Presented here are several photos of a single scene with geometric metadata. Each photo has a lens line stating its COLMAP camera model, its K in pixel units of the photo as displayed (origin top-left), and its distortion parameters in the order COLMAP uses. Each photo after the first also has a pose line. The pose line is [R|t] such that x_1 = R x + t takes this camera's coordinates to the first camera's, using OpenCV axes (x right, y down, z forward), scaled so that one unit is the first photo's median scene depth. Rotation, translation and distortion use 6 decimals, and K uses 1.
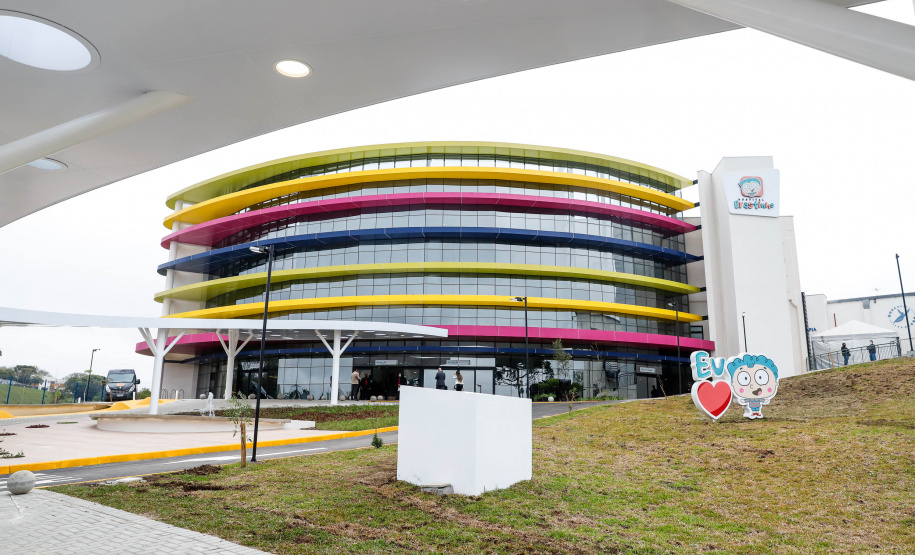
lens RADIAL K [[619.9, 0, 457.5], [0, 619.9, 277.5], [0, 0, 1]] dist [-0.071379, 0.006215]
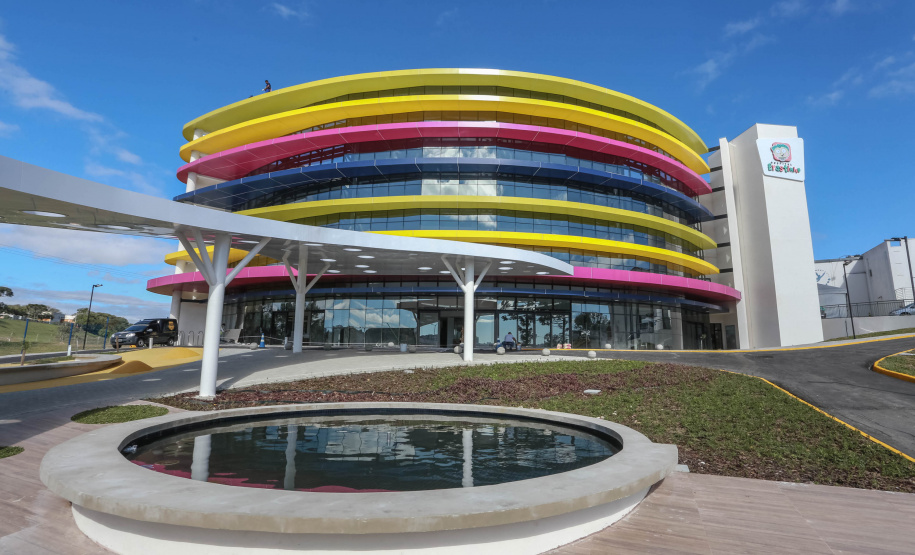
lens RADIAL K [[408.8, 0, 457.5], [0, 408.8, 277.5], [0, 0, 1]] dist [-0.033947, -0.000151]
pose [[0.981425, 0.030165, 0.189462, -0.218874], [-0.042265, 0.997294, 0.060153, 0.057709], [-0.187135, -0.067043, 0.980044, 0.387330]]
